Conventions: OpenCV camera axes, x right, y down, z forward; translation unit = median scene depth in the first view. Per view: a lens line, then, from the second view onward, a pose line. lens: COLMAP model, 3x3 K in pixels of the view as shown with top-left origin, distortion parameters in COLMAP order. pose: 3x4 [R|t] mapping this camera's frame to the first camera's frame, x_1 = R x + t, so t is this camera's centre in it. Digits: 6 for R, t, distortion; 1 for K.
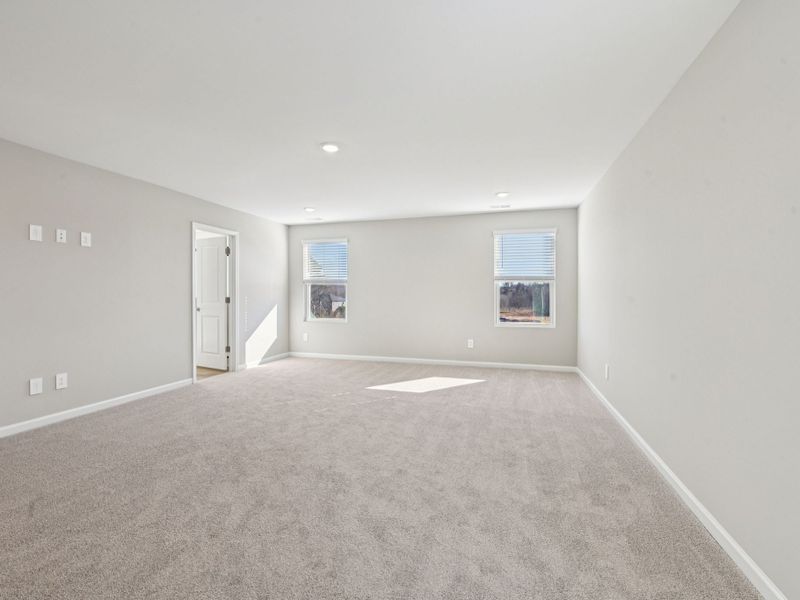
lens RADIAL K [[357.7, 0, 402.2], [0, 357.7, 294.2], [0, 0, 1]] dist [-0.020368, -0.001585]
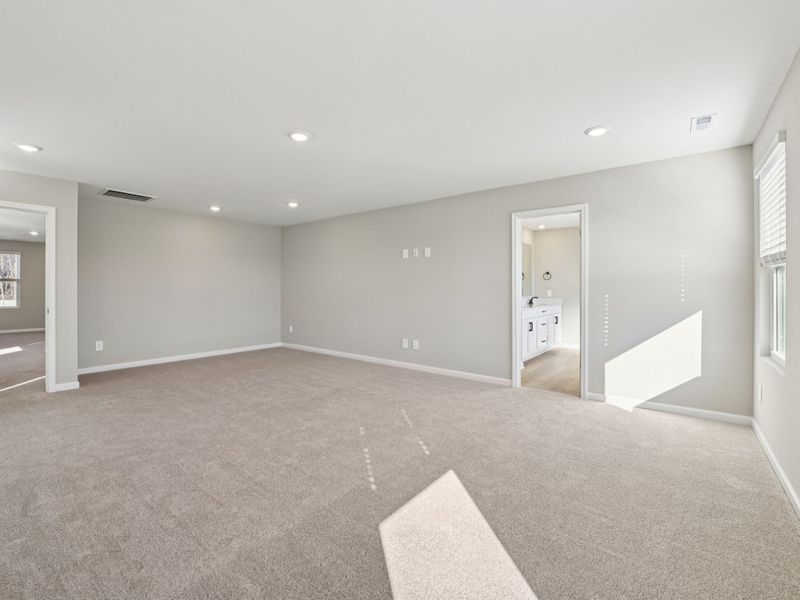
lens RADIAL K [[357.7, 0, 402.2], [0, 357.7, 294.2], [0, 0, 1]] dist [-0.020368, -0.001585]
pose [[-0.363866, 0.012623, -0.931366, 0.384113], [-0.003133, 0.999886, 0.014775, -0.002995], [0.931446, 0.008294, -0.363785, 1.065337]]
